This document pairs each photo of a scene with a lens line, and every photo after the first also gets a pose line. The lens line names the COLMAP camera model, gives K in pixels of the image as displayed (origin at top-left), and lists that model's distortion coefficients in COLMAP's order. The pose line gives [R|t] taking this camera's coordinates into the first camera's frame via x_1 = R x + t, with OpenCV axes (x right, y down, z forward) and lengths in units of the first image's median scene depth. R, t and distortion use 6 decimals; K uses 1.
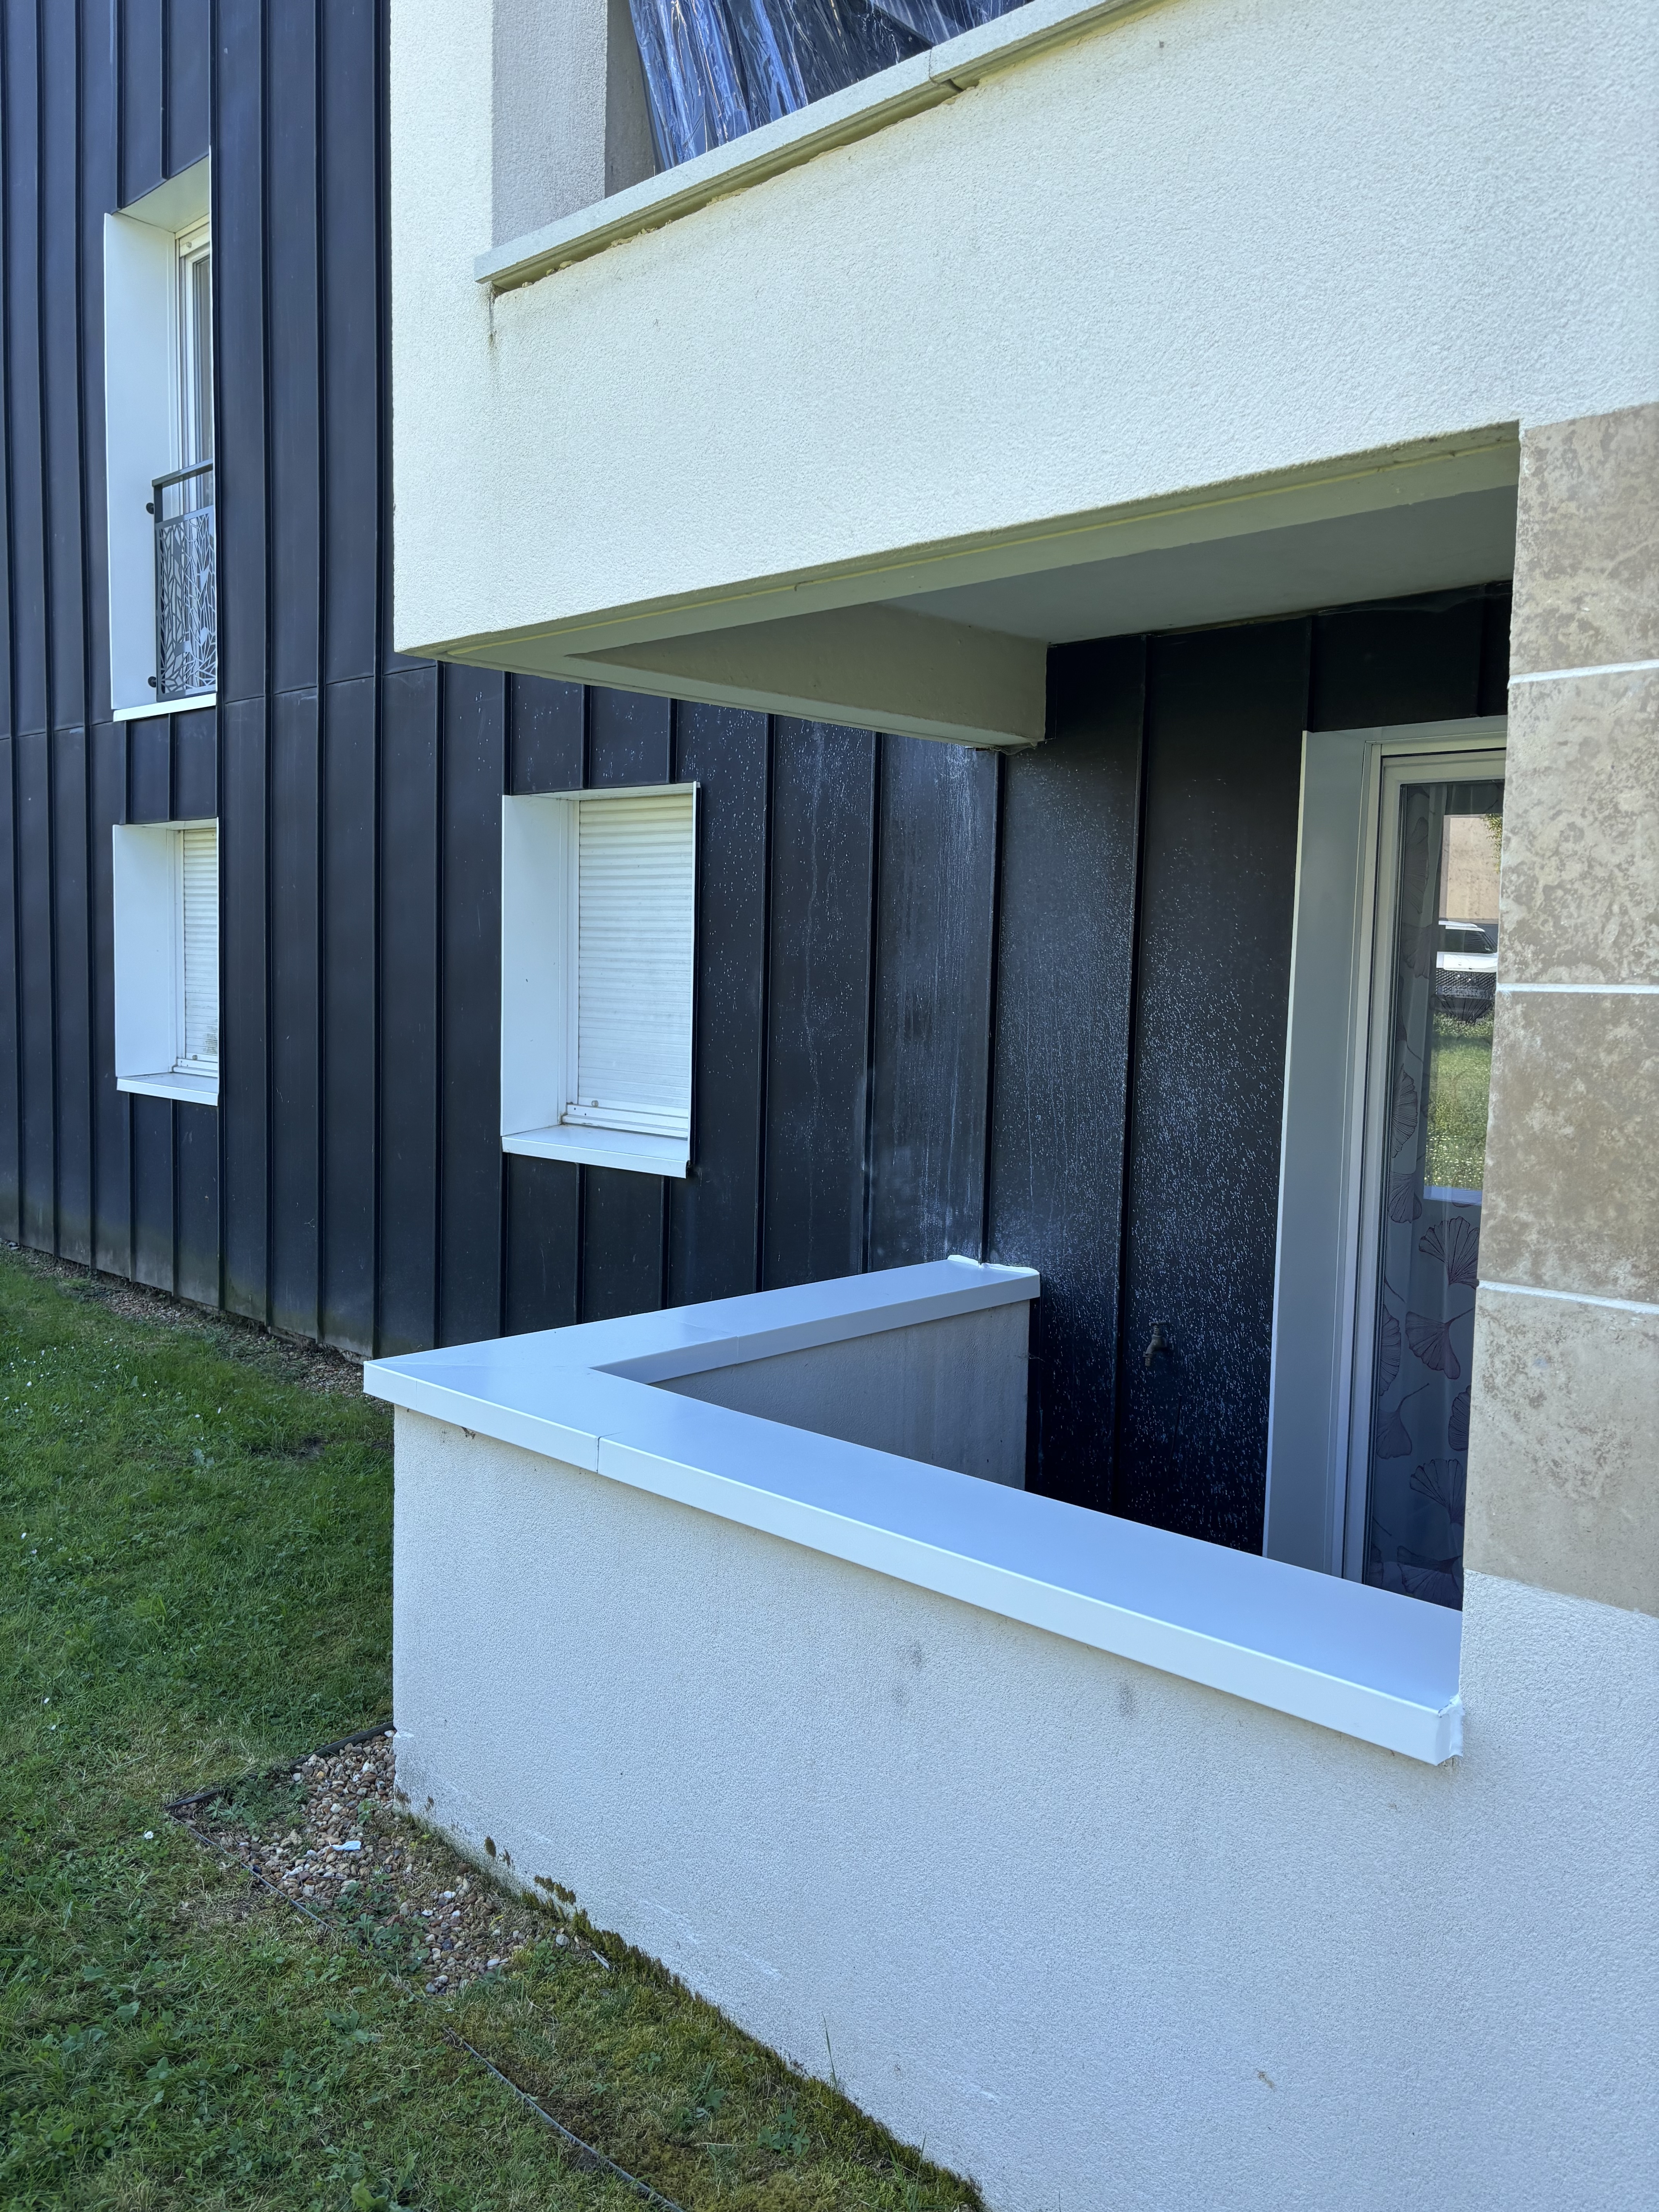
lens RADIAL K [[1665.4, 0, 840.1], [0, 1665.4, 1142.6], [0, 0, 1]] dist [0.053417, -0.057176]
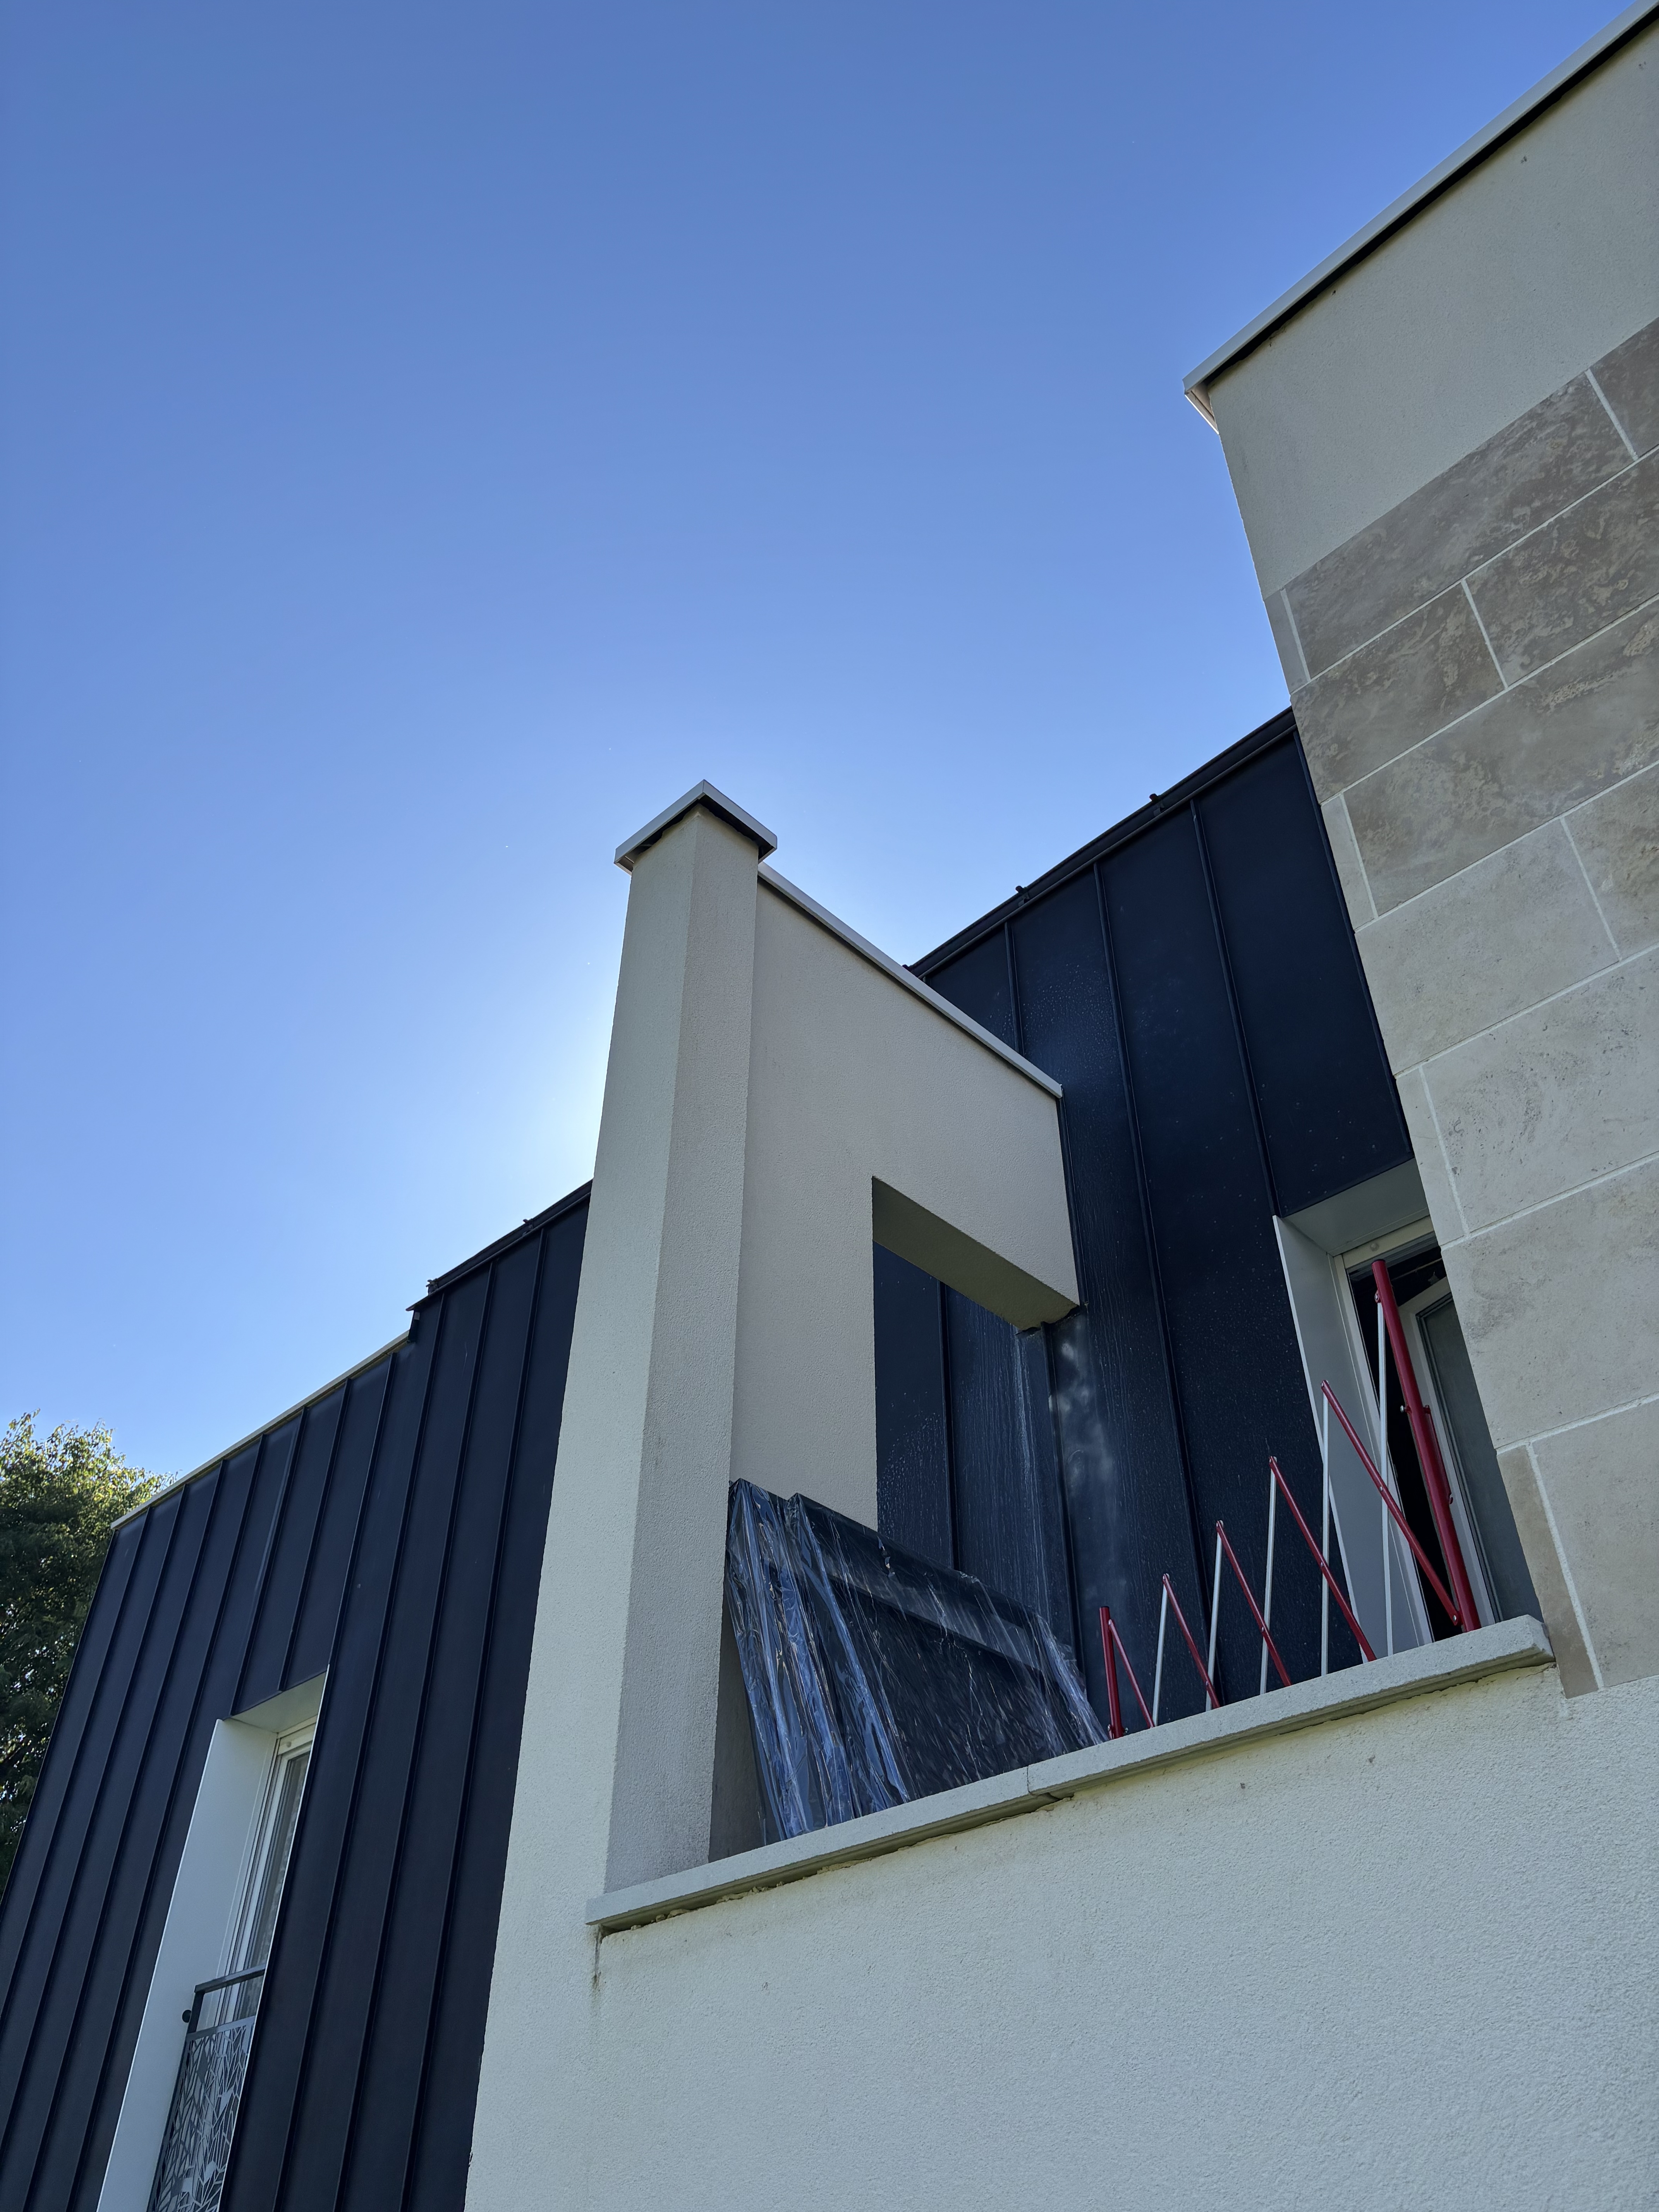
lens RADIAL K [[1684.6, 0, 829.5], [0, 1684.6, 1106.0], [0, 0, 1]] dist [0.059093, -0.078931]
pose [[0.999213, -0.033643, -0.021025, -0.029011], [0.007952, 0.689042, -0.724678, -0.101845], [0.038868, 0.723940, 0.688767, -0.072325]]
